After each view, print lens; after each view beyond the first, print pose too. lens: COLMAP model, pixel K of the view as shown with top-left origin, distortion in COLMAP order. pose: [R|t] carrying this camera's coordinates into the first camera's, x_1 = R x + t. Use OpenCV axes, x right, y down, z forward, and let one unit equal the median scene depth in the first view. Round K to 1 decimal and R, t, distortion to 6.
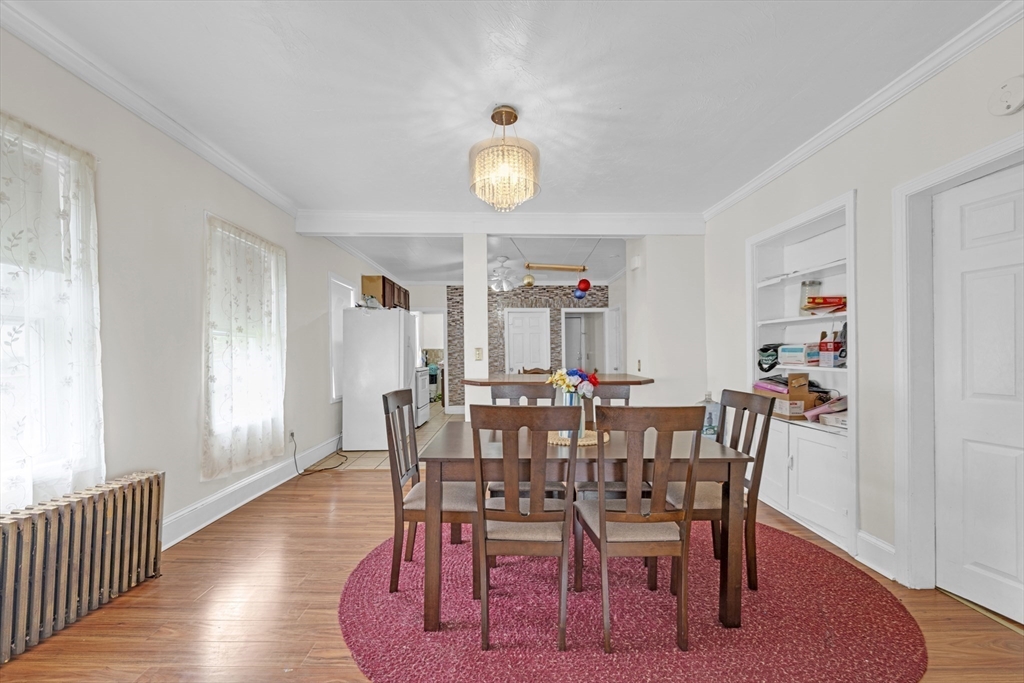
lens RADIAL K [[409.3, 0, 515.2], [0, 409.3, 356.4], [0, 0, 1]] dist [0.000184, -0.000083]
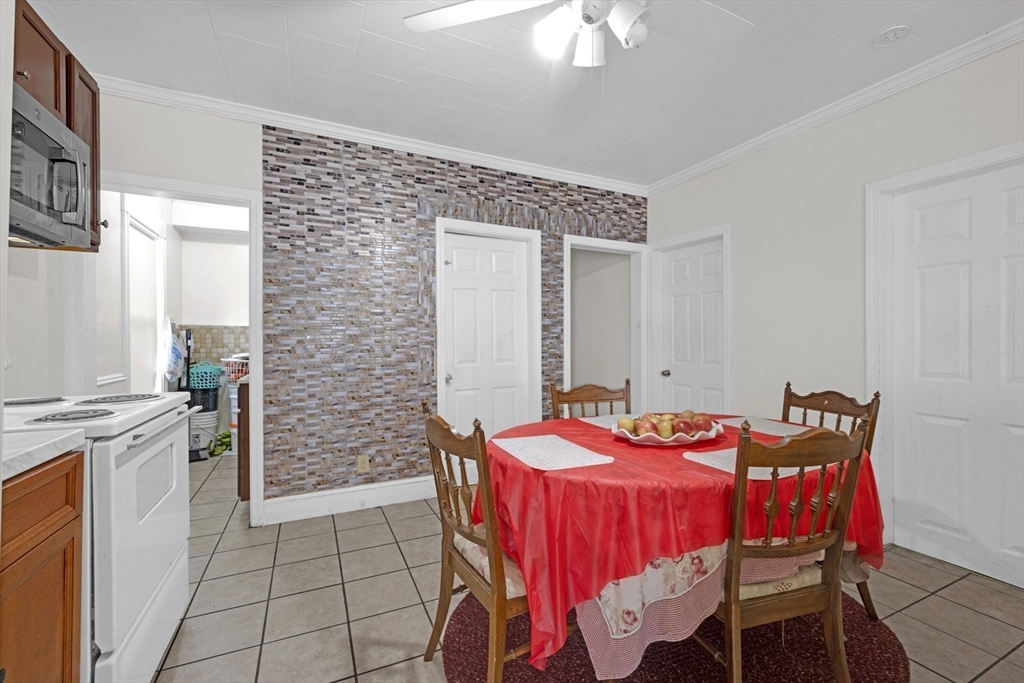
lens RADIAL K [[407.9, 0, 487.3], [0, 407.9, 340.0], [0, 0, 1]] dist [-0.000335, -0.000056]
pose [[0.919576, 0.009099, 0.392808, -0.242249], [-0.004871, 0.999919, -0.011760, -0.002650], [-0.392883, 0.008901, 0.919545, 1.200320]]
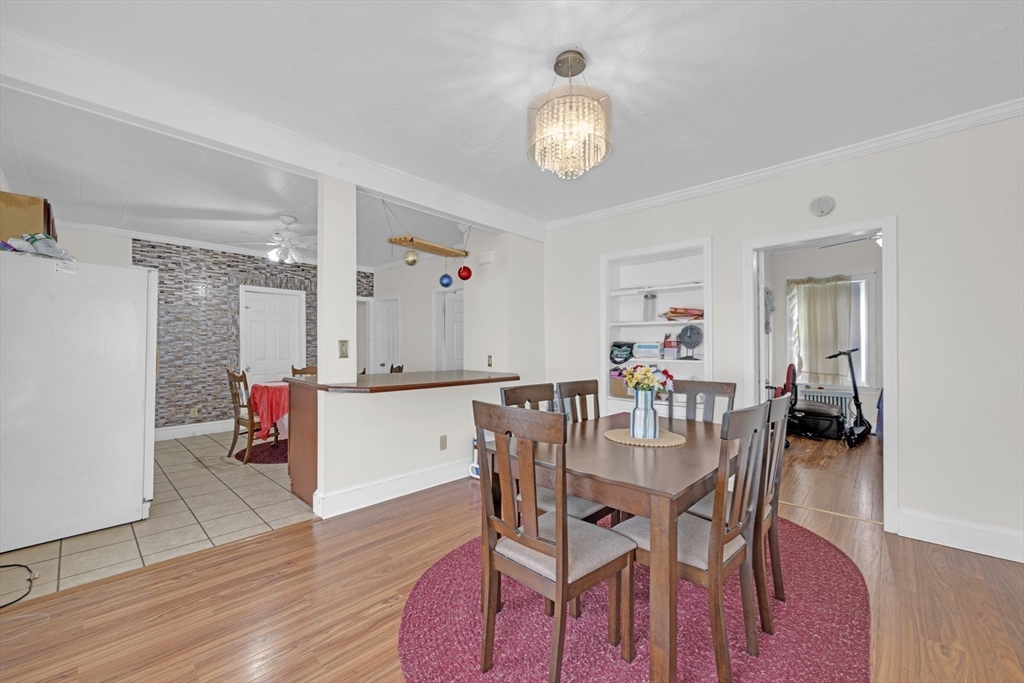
lens RADIAL K [[407.7, 0, 509.3], [0, 407.7, 344.2], [0, 0, 1]] dist [-0.000393, -0.000064]
pose [[0.695145, 0.010840, 0.718788, -0.398663], [0.000536, 0.999878, -0.015598, -0.002783], [-0.718869, 0.011229, 0.695055, 0.293714]]
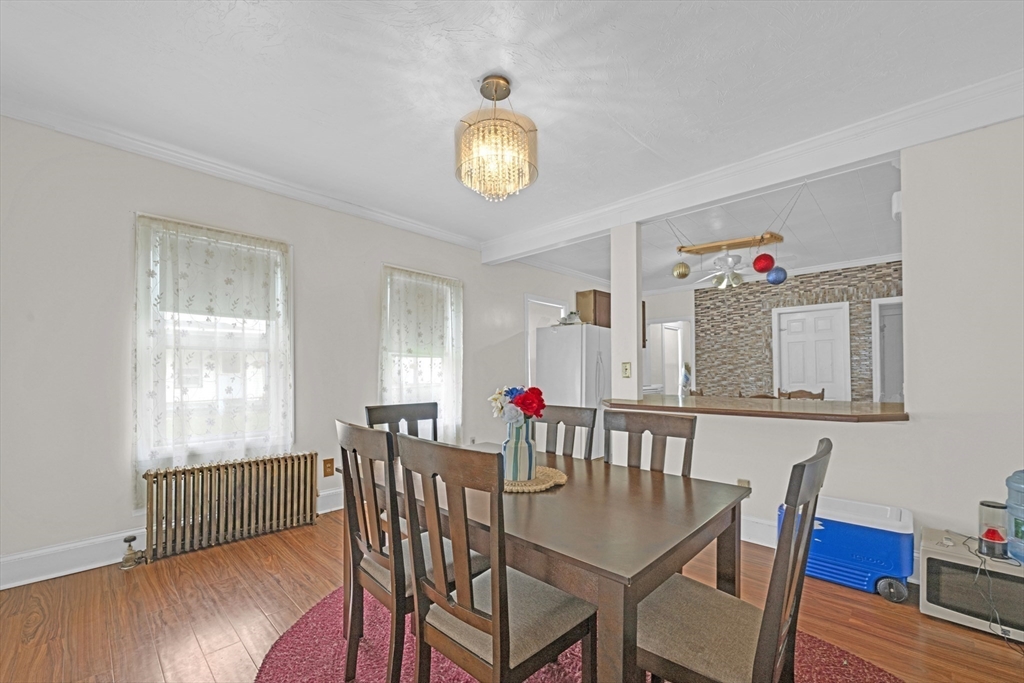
lens RADIAL K [[425.2, 0, 515.1], [0, 425.2, 375.5], [0, 0, 1]] dist [0.001157, 0.000070]
pose [[0.708509, 0.001460, -0.705700, 0.354670], [-0.000610, 0.999999, 0.001457, 0.004948], [0.705702, -0.000602, 0.708509, 0.227350]]
